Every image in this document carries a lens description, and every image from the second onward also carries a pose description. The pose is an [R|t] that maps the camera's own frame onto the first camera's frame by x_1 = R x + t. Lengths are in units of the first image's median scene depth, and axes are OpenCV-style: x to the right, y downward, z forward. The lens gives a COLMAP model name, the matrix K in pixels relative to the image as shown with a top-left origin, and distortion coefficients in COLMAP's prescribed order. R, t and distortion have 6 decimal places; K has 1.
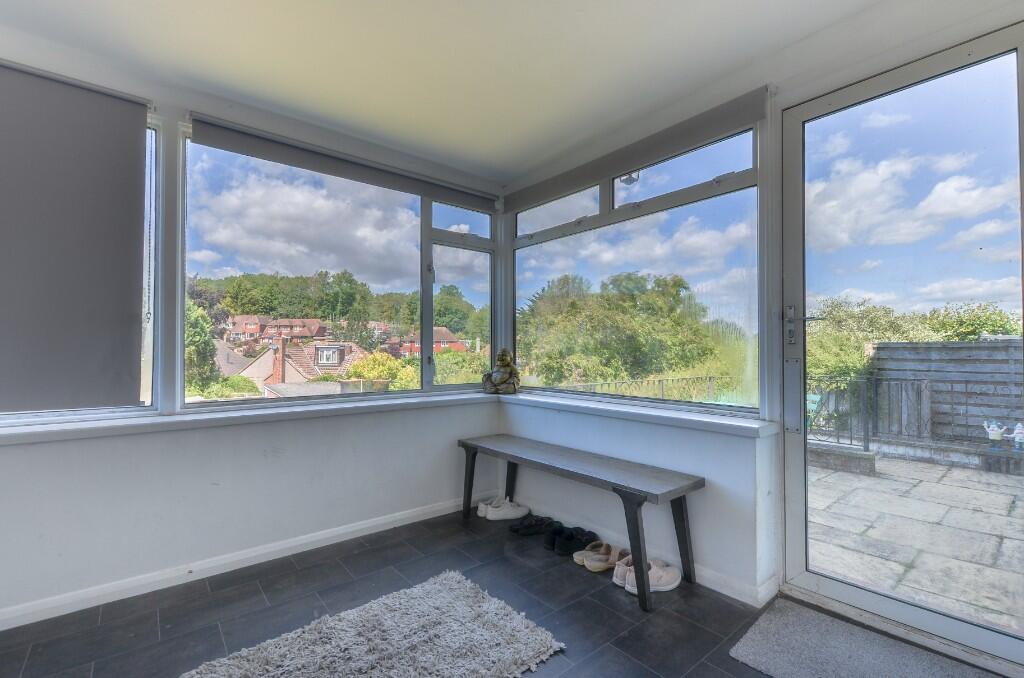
lens RADIAL K [[455.0, 0, 512.5], [0, 455.0, 349.1], [0, 0, 1]] dist [0.000262, -0.000053]
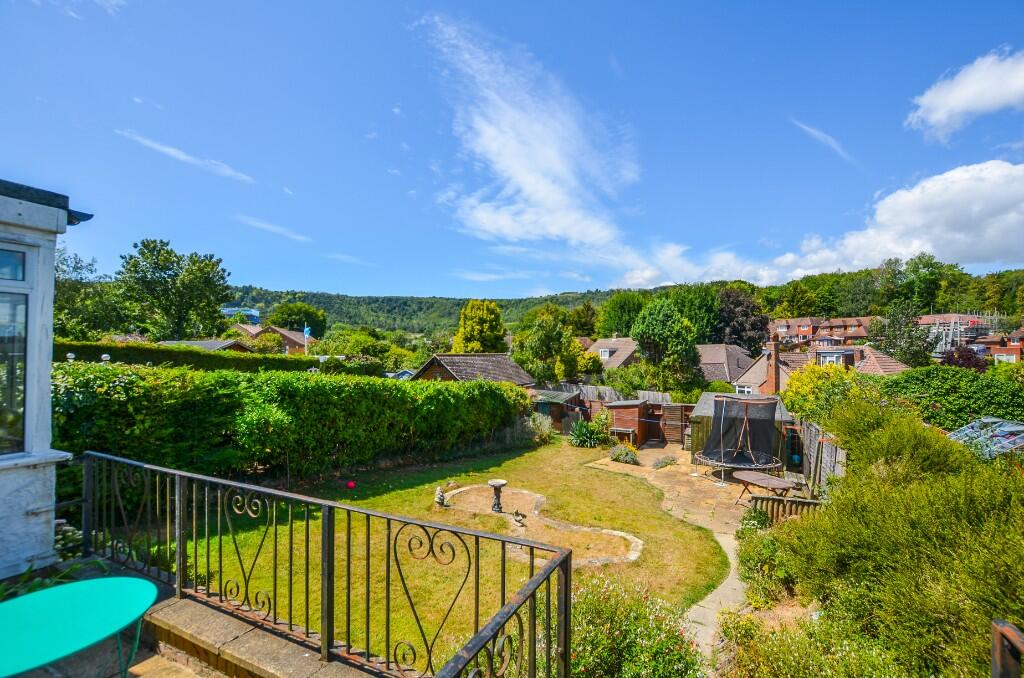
lens RADIAL K [[445.1, 0, 512.0], [0, 445.1, 339.0], [0, 0, 1]] dist [-0.037103, 0.000392]
pose [[0.437729, -0.037391, -0.898329, 0.073163], [0.011808, 0.999288, -0.035840, -0.006567], [0.899029, 0.005080, 0.437859, 0.097032]]
